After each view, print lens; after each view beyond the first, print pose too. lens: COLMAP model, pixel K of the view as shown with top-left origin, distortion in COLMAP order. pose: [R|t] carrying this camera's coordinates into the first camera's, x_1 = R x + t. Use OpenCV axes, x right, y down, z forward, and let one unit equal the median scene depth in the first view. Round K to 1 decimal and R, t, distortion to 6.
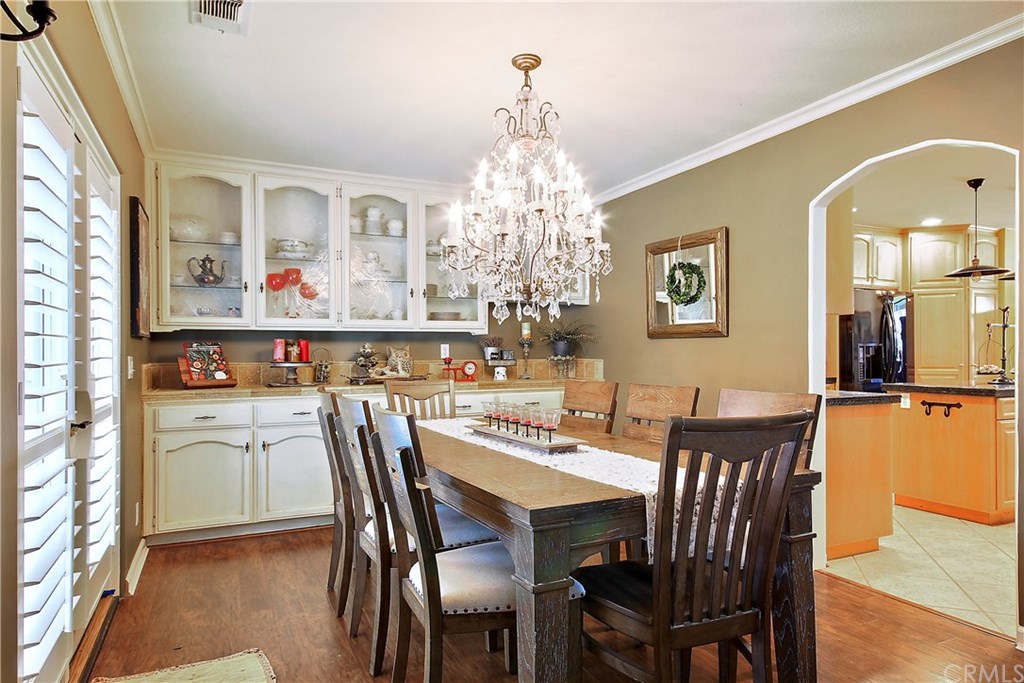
lens RADIAL K [[612.3, 0, 513.7], [0, 612.3, 346.6], [0, 0, 1]] dist [0.003409, 0.002318]
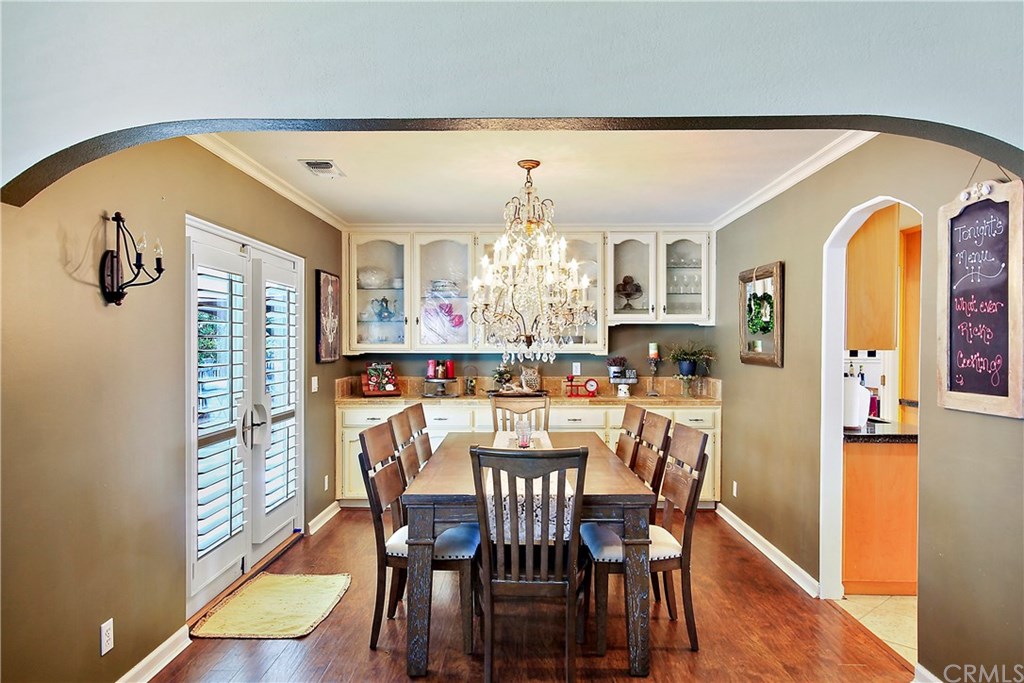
lens RADIAL K [[664.2, 0, 507.0], [0, 664.2, 347.9], [0, 0, 1]] dist [0.003695, 0.002243]
pose [[0.896059, 0.007593, -0.443871, 0.391852], [-0.001524, 0.999900, 0.014028, -0.059528], [0.443933, -0.011894, 0.895981, -0.185457]]
